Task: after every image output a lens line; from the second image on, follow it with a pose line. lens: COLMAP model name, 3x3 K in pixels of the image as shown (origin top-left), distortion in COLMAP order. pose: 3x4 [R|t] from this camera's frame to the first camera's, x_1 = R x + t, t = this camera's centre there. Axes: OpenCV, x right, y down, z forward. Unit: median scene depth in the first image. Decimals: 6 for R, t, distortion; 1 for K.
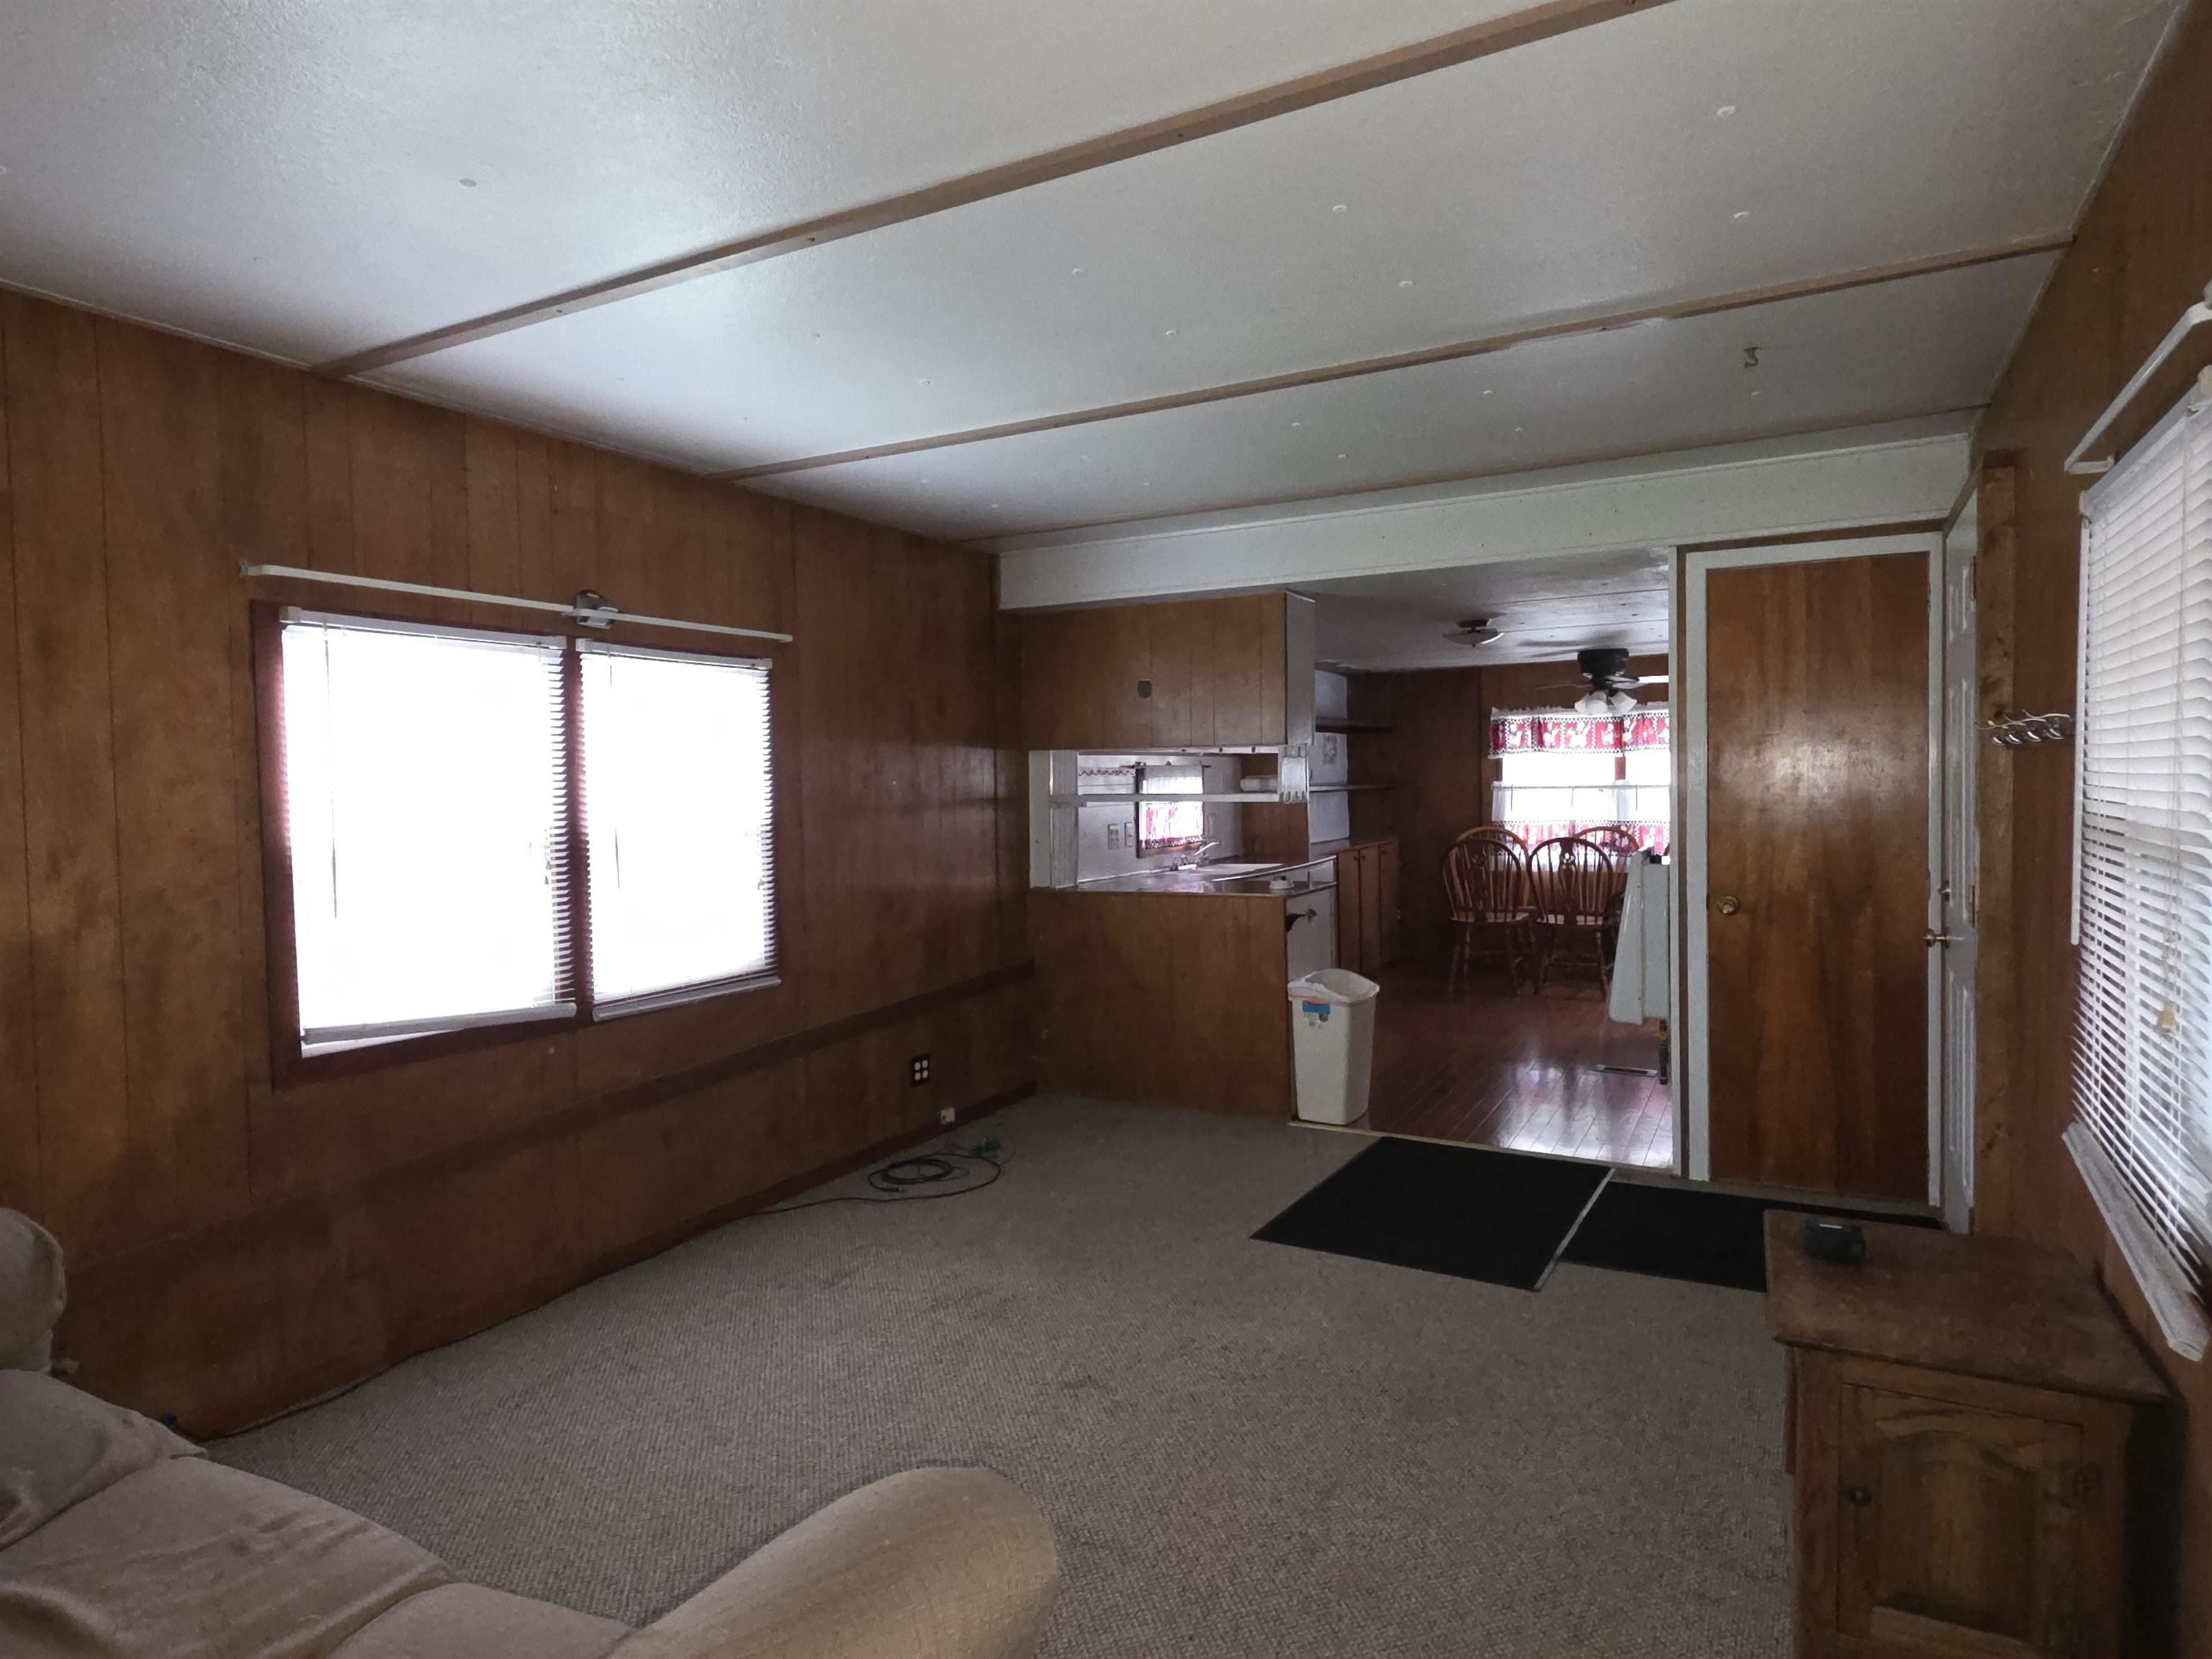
lens RADIAL K [[1250.2, 0, 1101.8], [0, 1250.2, 834.2], [0, 0, 1]] dist [0.000615, -0.000100]
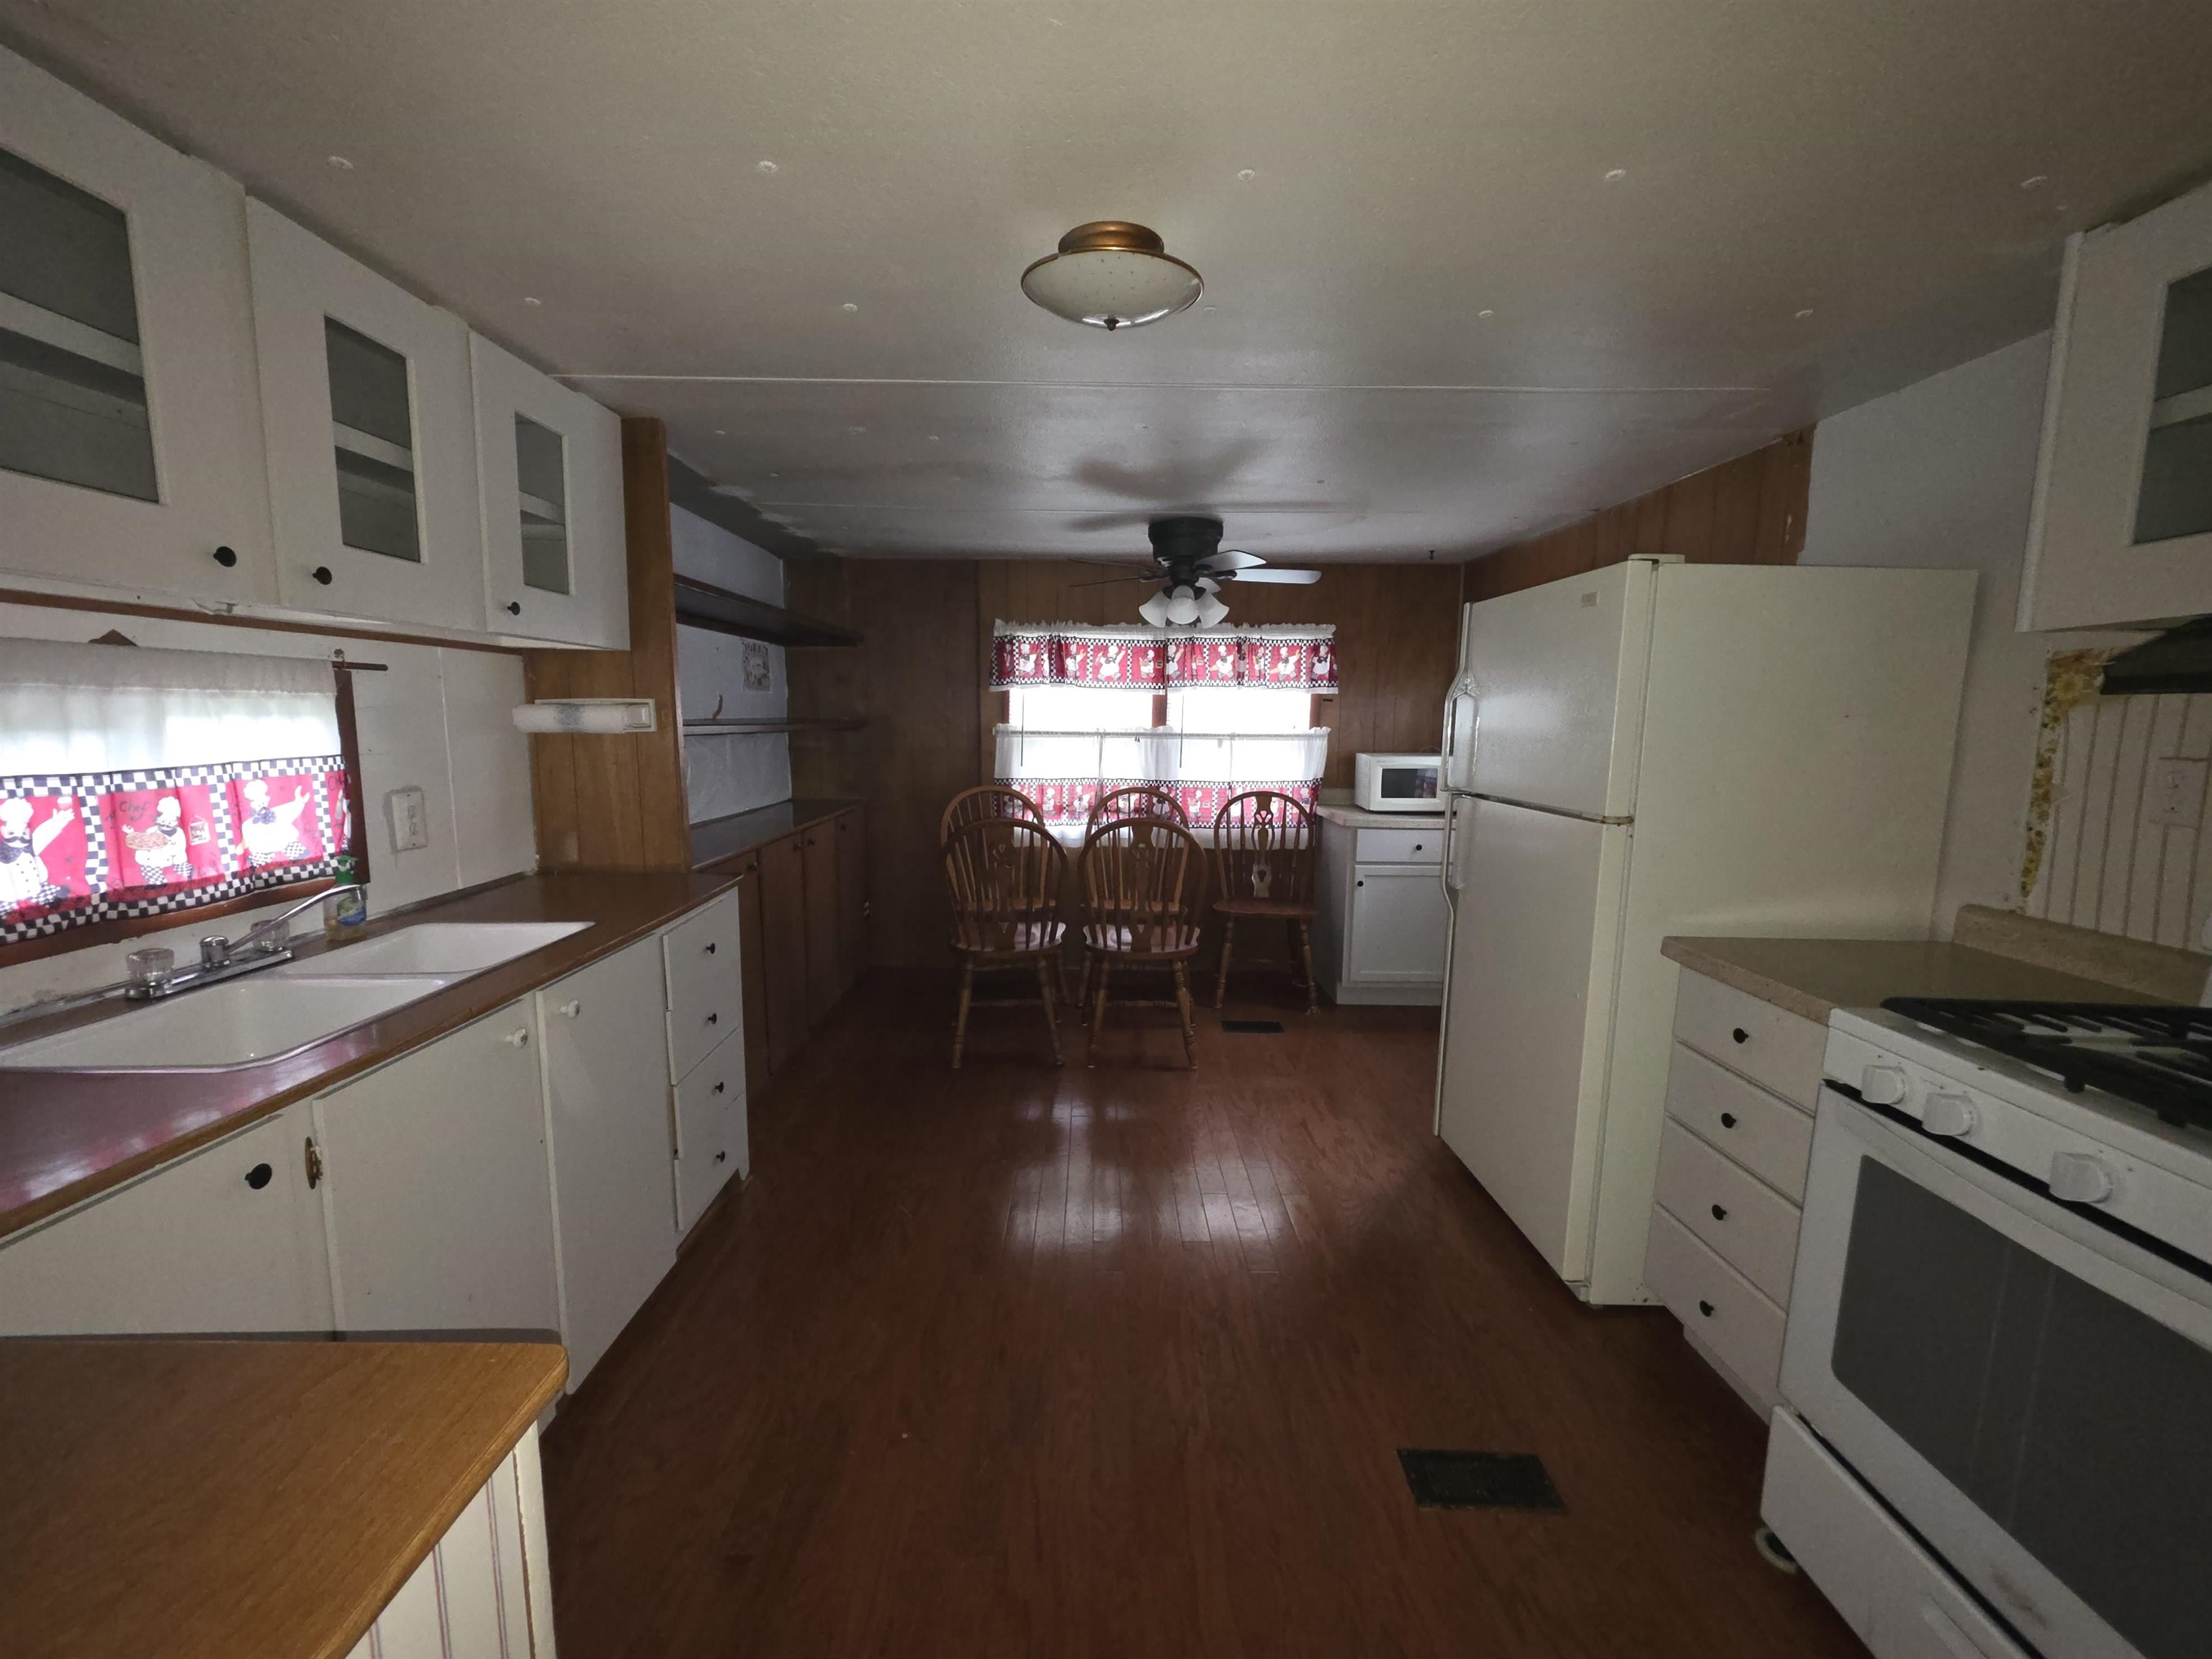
lens RADIAL K [[875.0, 0, 1104.6], [0, 875.0, 832.9], [0, 0, 1]] dist [0.002915, -0.001356]
pose [[0.875978, -0.035708, 0.481028, 0.126279], [-0.007804, 0.996076, 0.088154, -0.024932], [-0.482289, -0.080975, 0.872262, 0.540763]]
